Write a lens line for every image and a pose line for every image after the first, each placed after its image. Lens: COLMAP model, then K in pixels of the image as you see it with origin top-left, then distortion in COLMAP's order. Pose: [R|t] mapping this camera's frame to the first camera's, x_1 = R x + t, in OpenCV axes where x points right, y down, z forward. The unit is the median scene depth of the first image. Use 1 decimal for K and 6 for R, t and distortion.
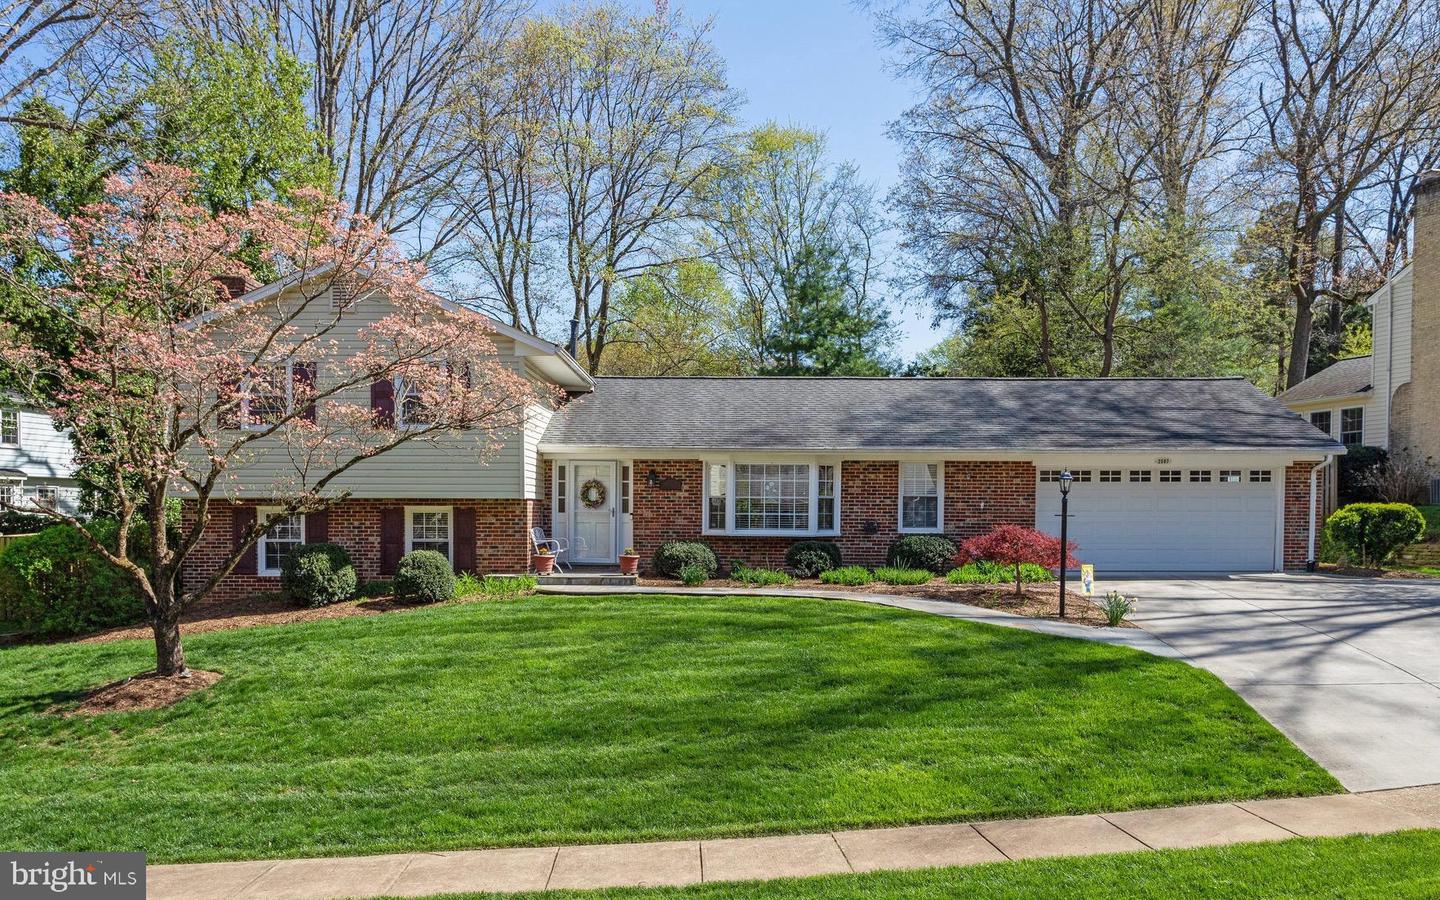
lens RADIAL K [[1231.1, 0, 720.1], [0, 1231.1, 455.2], [0, 0, 1]] dist [-0.011885, 0.006090]
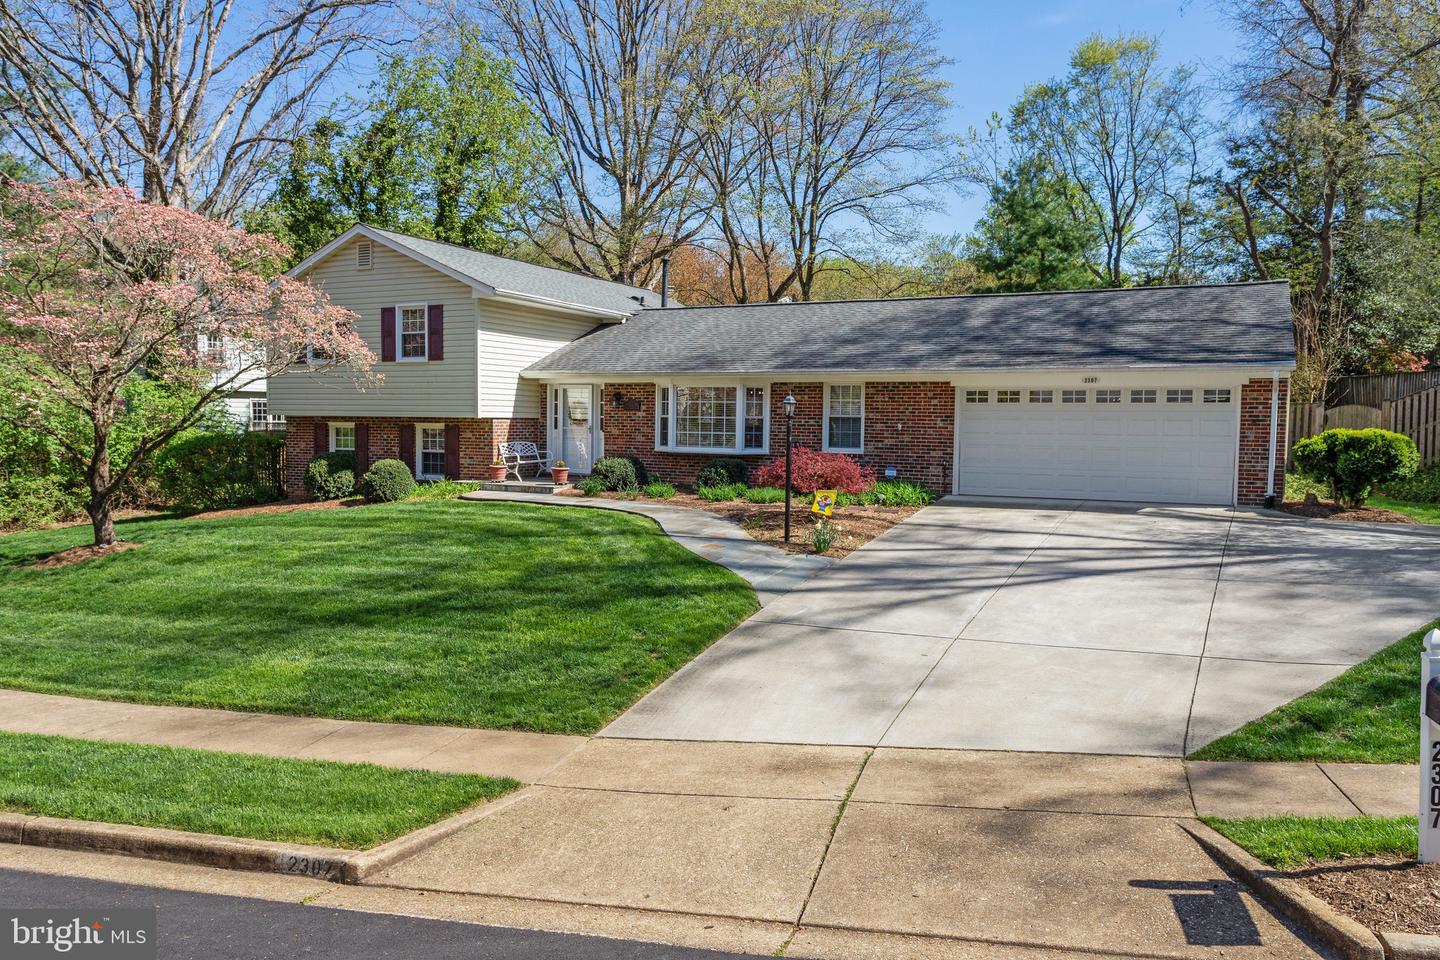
lens RADIAL K [[1094.3, 0, 720.2], [0, 1094.3, 478.7], [0, 0, 1]] dist [-0.006153, -0.001721]
pose [[0.892994, 0.030883, -0.449007, 0.480191], [0.012486, 0.995559, 0.093307, -0.001478], [0.449895, -0.088930, 0.888643, 0.149385]]
